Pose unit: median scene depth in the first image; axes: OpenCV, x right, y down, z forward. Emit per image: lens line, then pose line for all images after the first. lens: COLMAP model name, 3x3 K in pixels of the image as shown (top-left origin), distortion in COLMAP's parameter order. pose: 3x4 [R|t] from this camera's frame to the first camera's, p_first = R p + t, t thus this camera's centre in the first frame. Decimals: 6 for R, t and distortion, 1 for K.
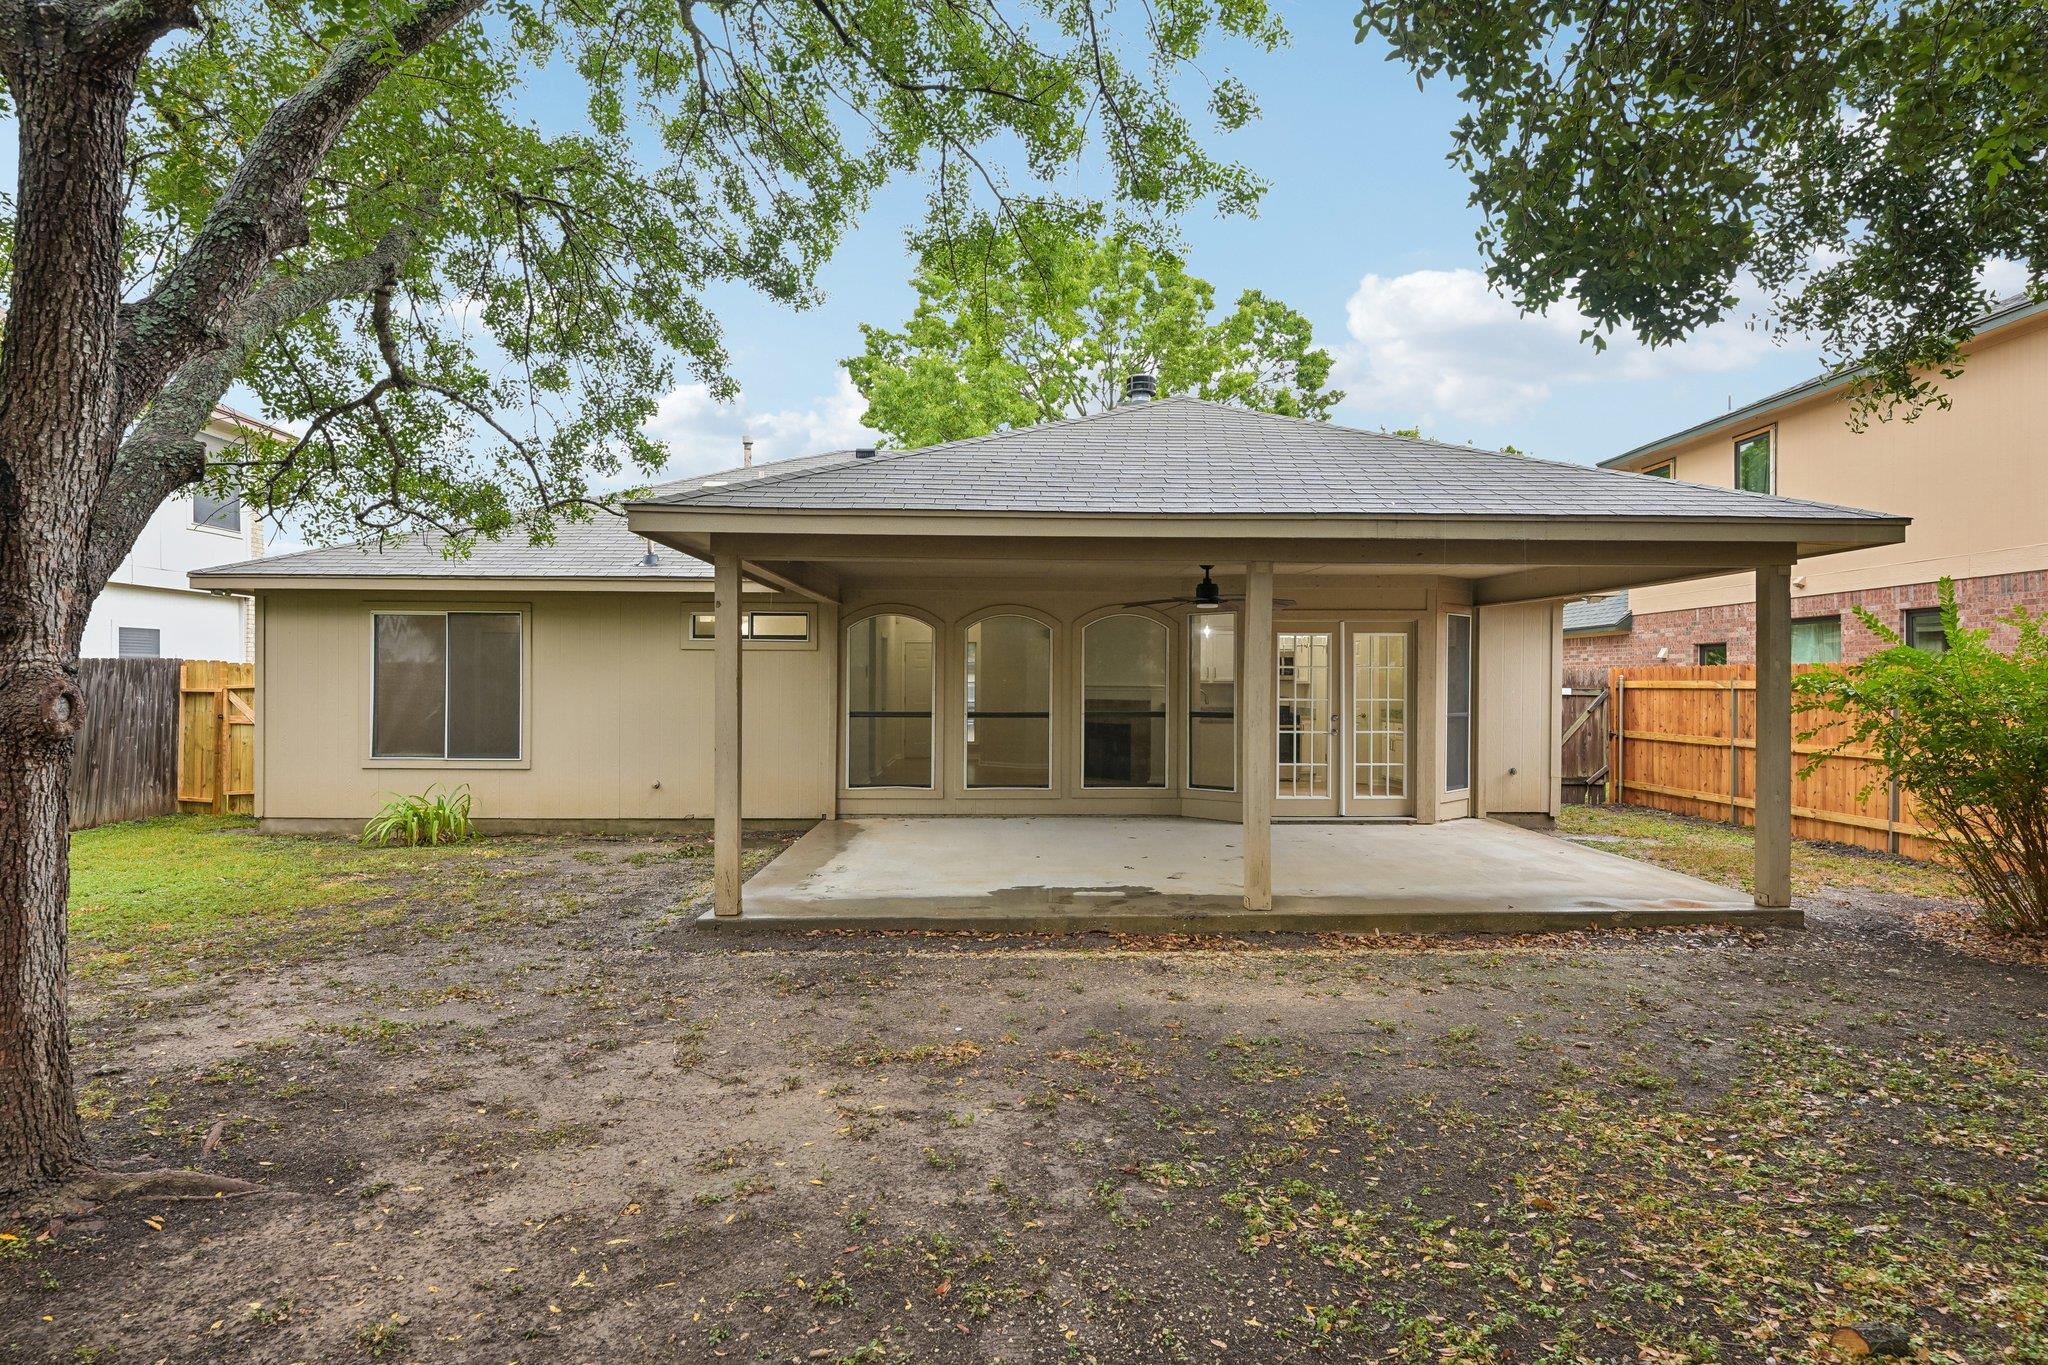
lens RADIAL K [[1153.8, 0, 1024.0], [0, 1153.8, 682.5], [0, 0, 1]] dist [-0.002812, 0.000027]
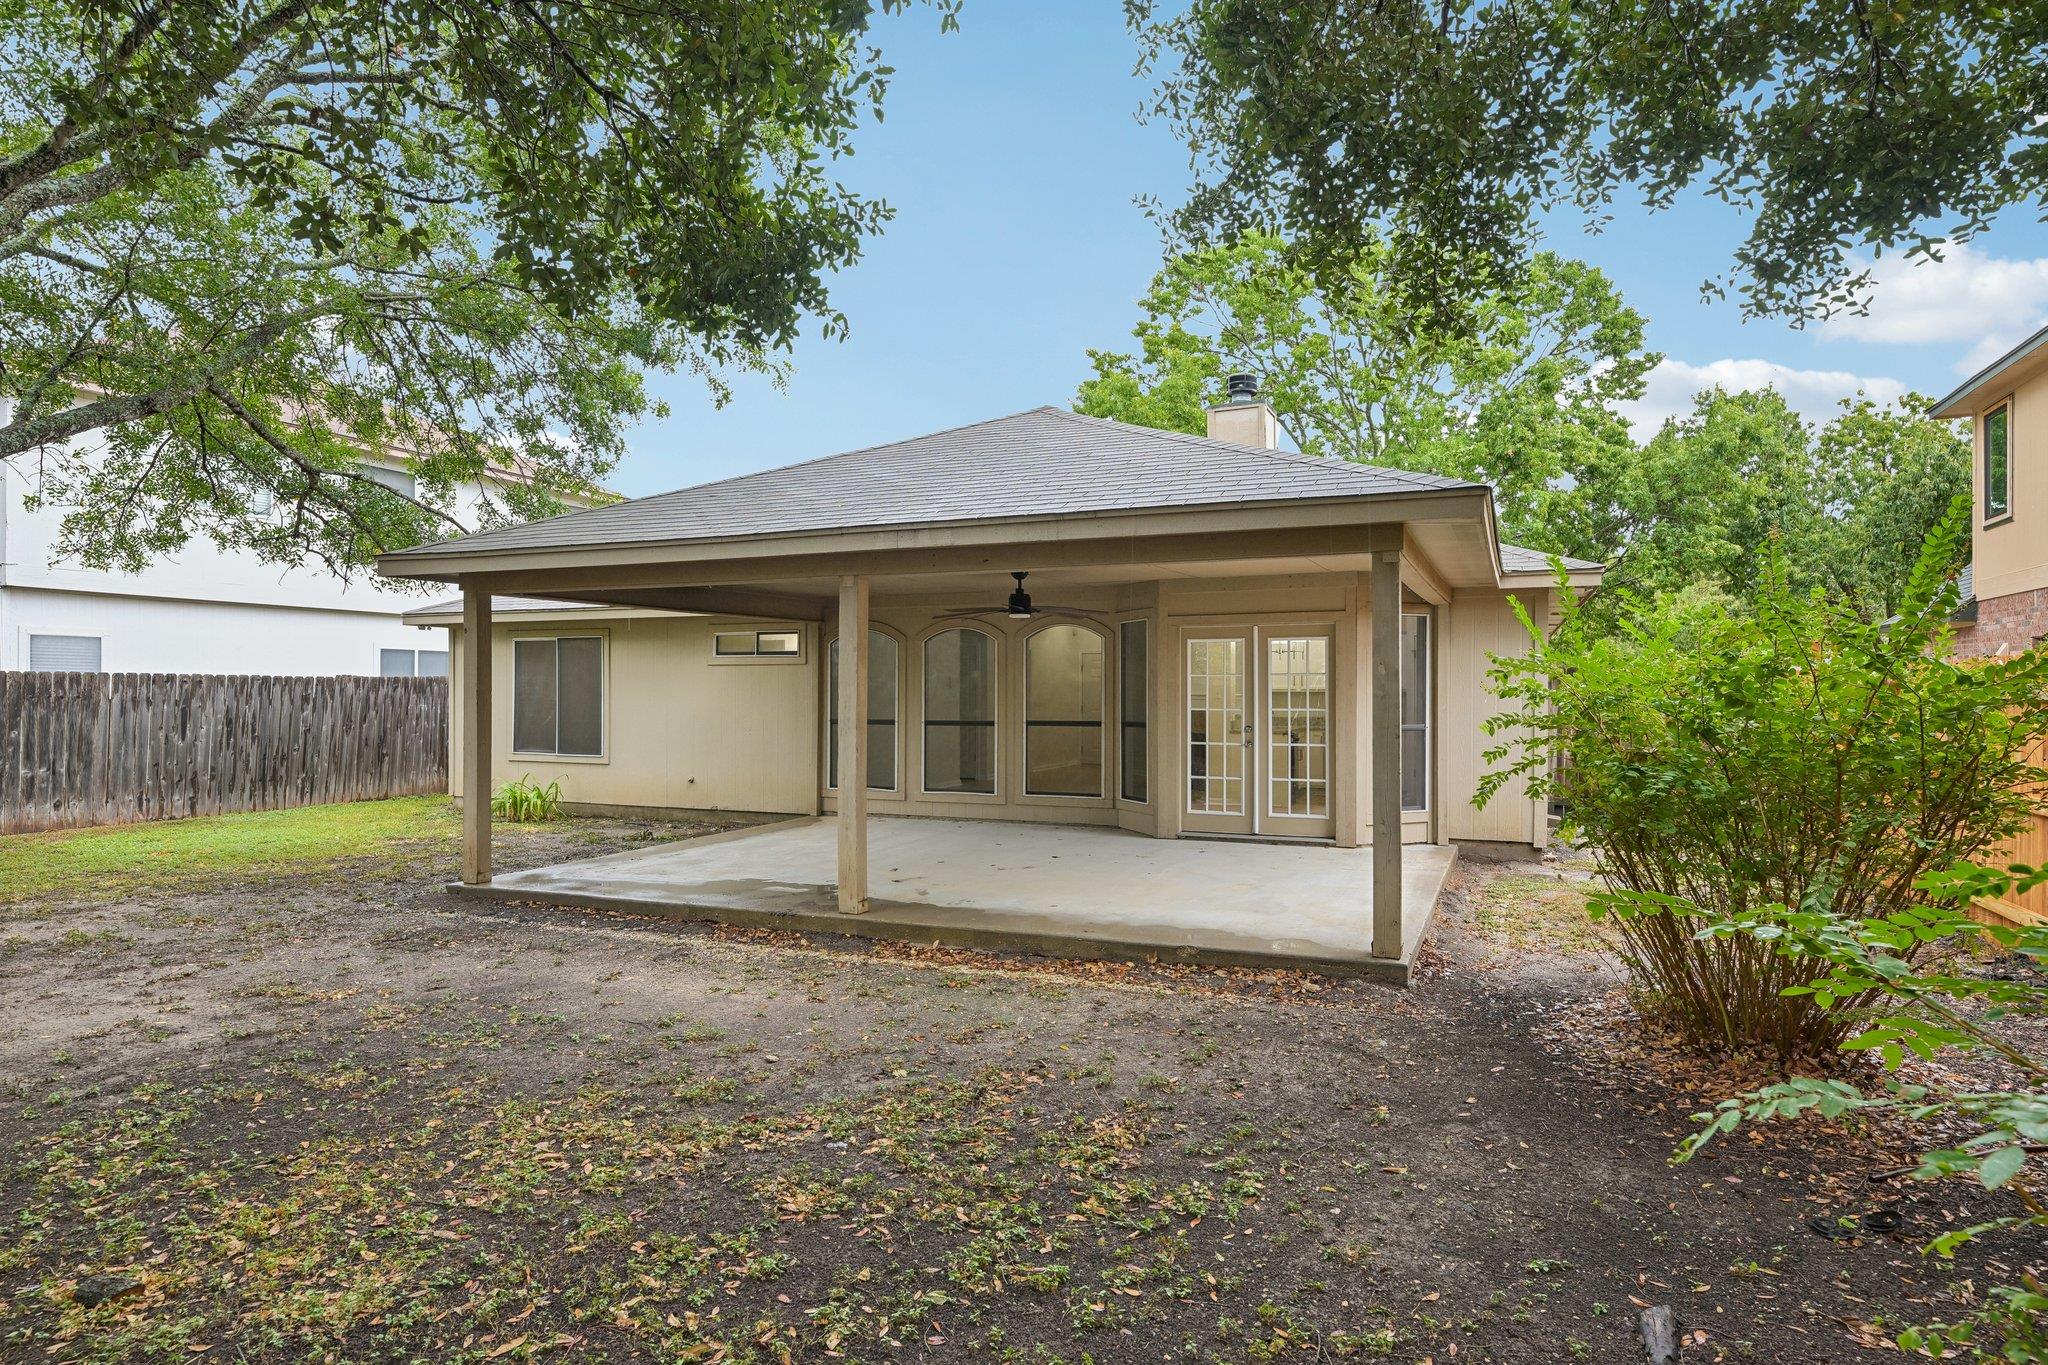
lens RADIAL K [[1129.7, 0, 1031.1], [0, 1129.7, 681.4], [0, 0, 1]] dist [-0.006652, -0.000235]
pose [[0.912870, -0.007055, -0.408189, 0.471421], [0.003949, 0.999956, -0.008451, -0.000922], [0.408231, 0.006103, 0.912858, 0.087636]]
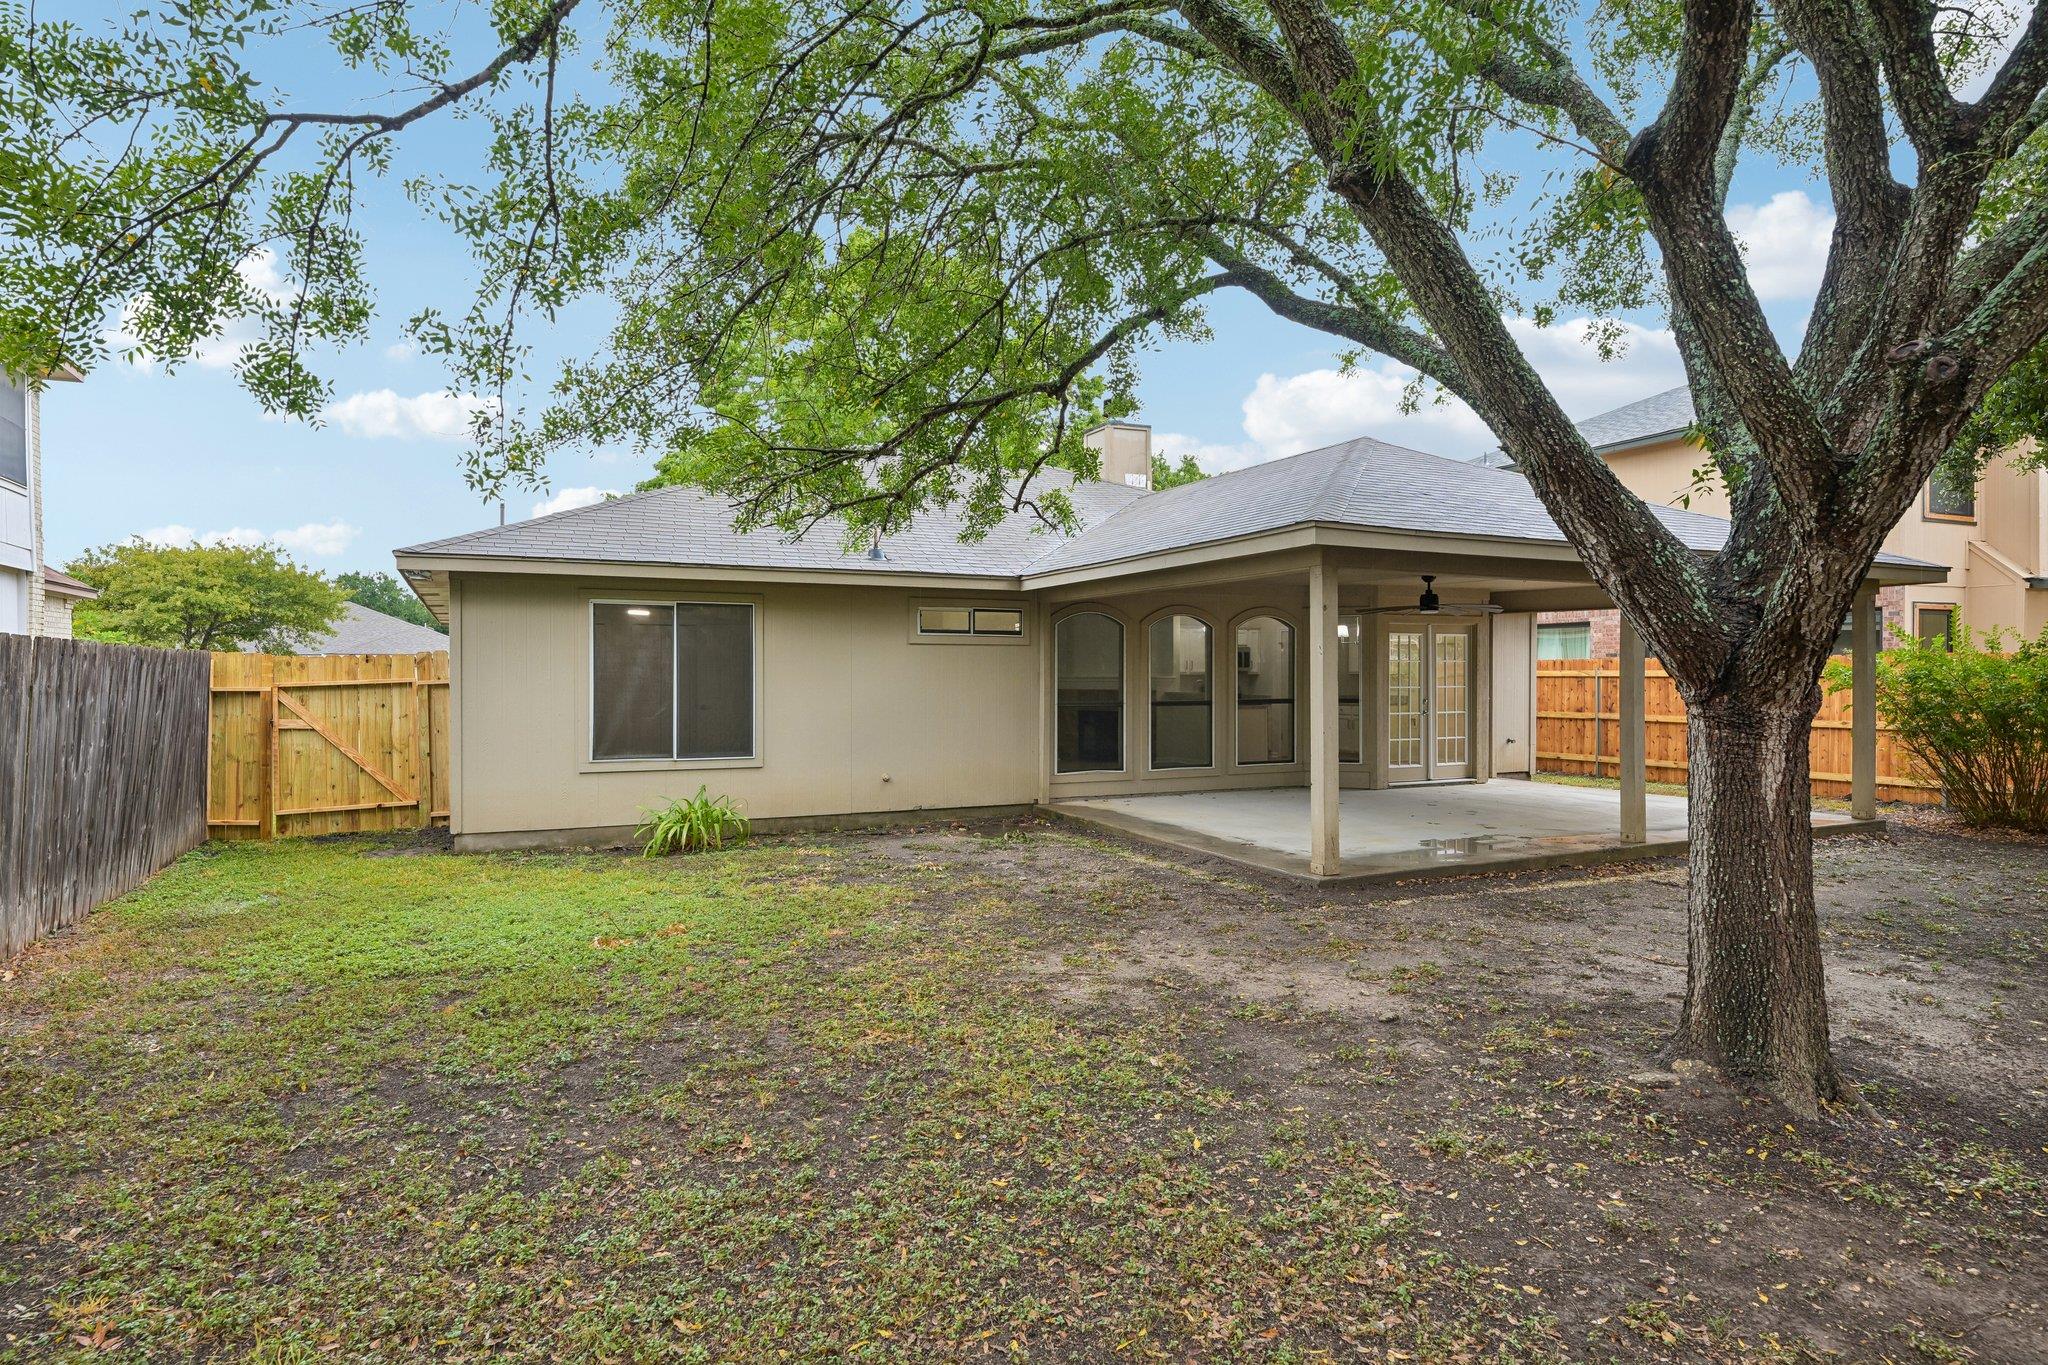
lens RADIAL K [[1129.7, 0, 1031.1], [0, 1129.7, 681.4], [0, 0, 1]] dist [-0.006652, -0.000235]
pose [[0.919103, -0.007731, 0.393941, -0.591389], [0.005562, 0.999962, 0.006647, -0.001357], [-0.393978, -0.003918, 0.919112, 0.045214]]
